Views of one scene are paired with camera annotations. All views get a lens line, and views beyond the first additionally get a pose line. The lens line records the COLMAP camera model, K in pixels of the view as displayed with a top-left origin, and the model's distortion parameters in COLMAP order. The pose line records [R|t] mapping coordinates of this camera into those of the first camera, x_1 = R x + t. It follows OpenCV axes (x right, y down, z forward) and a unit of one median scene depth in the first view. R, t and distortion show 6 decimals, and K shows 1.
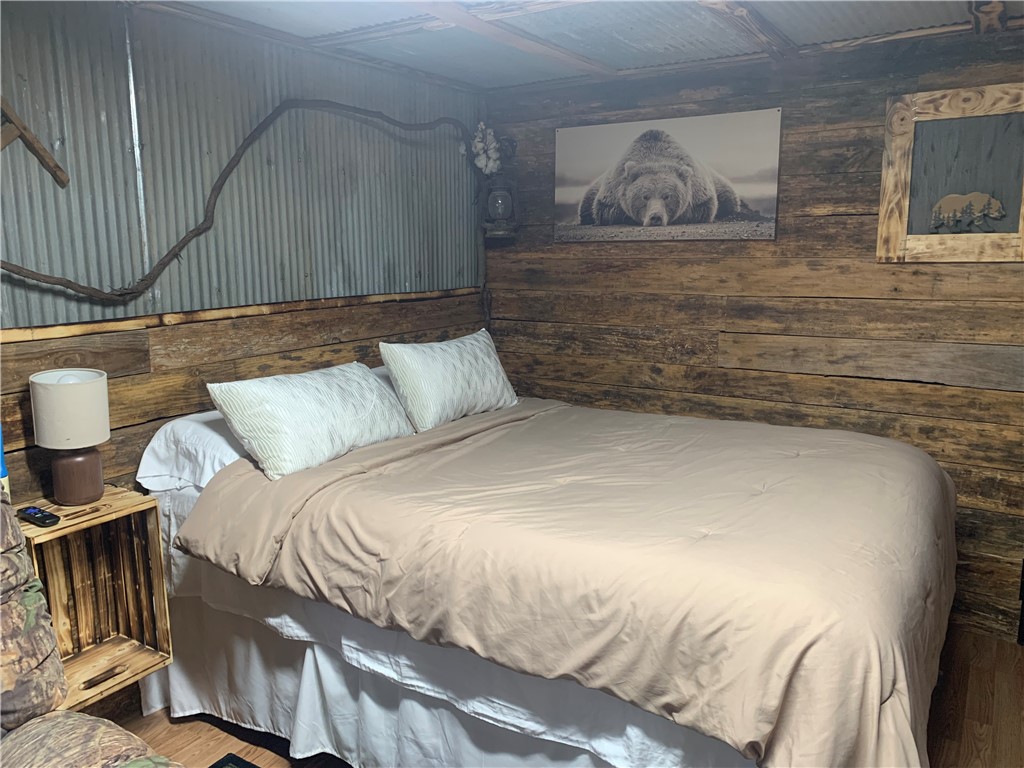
lens RADIAL K [[778.5, 0, 505.2], [0, 778.5, 384.5], [0, 0, 1]] dist [0.052908, -0.082671]
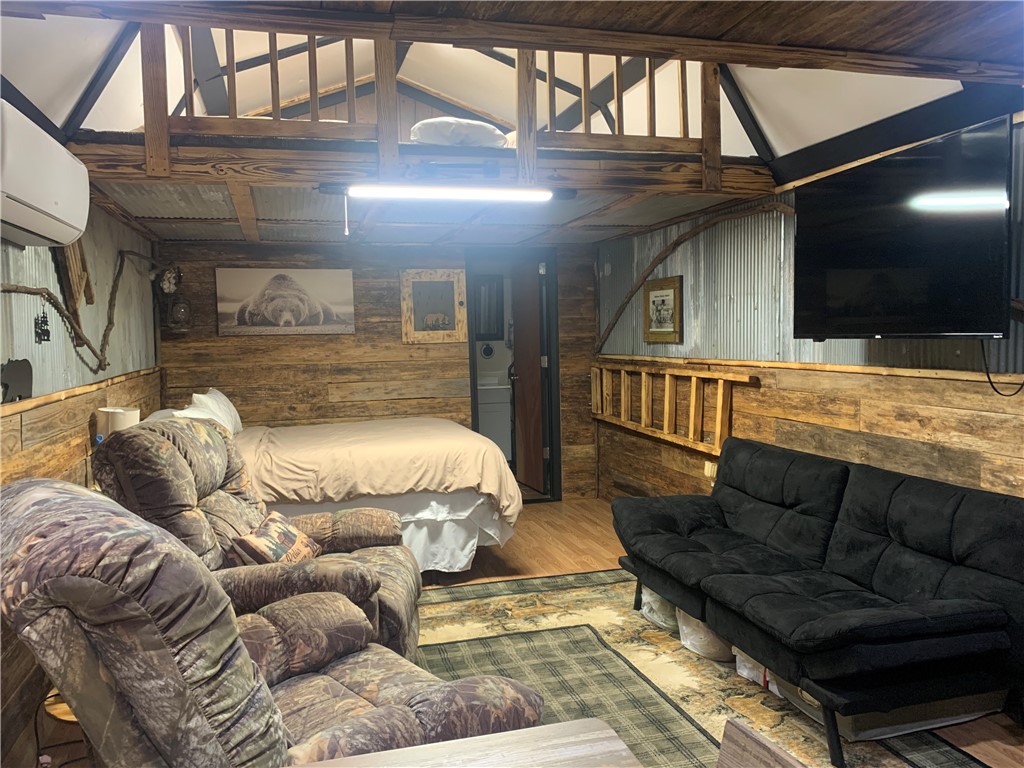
lens RADIAL K [[780.9, 0, 508.2], [0, 780.9, 383.8], [0, 0, 1]] dist [0.084383, -0.106175]
pose [[0.662914, -0.053946, 0.746750, -0.887546], [0.147021, 0.987361, -0.059187, 0.114241], [-0.734119, 0.149024, 0.662467, -0.577202]]
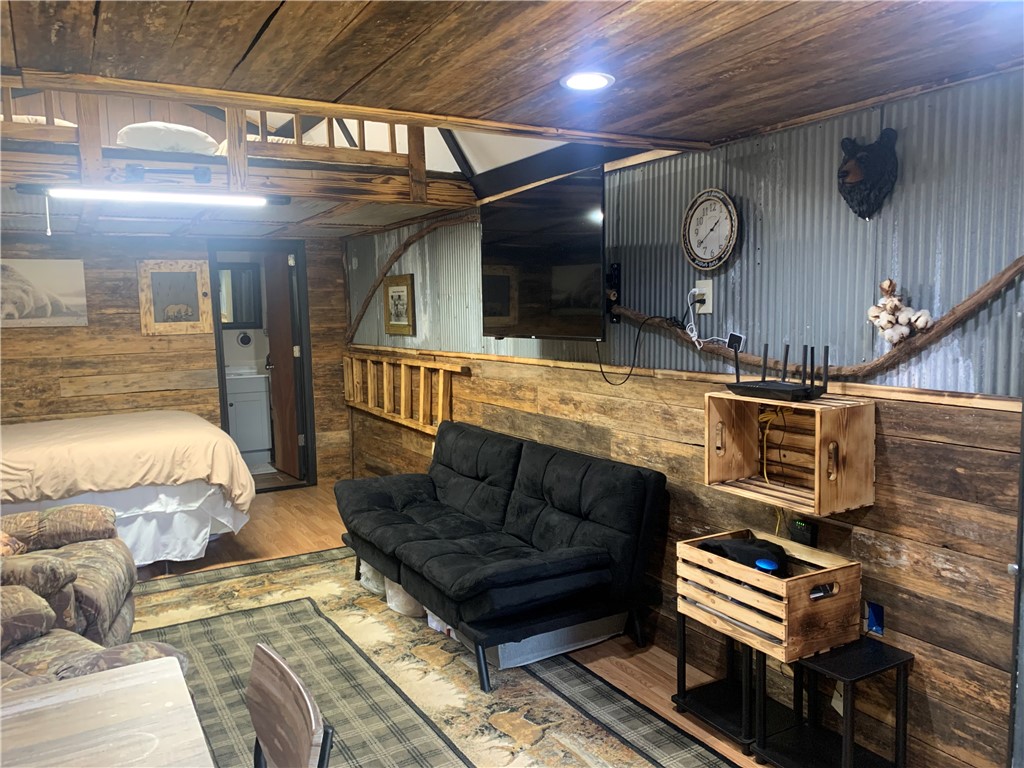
lens RADIAL K [[778.5, 0, 505.2], [0, 778.5, 384.5], [0, 0, 1]] dist [0.052908, -0.082671]
pose [[0.458837, -0.086456, 0.884304, -0.906866], [0.173354, 0.984839, 0.006337, 0.121947], [-0.871446, 0.150390, 0.466868, -0.773567]]
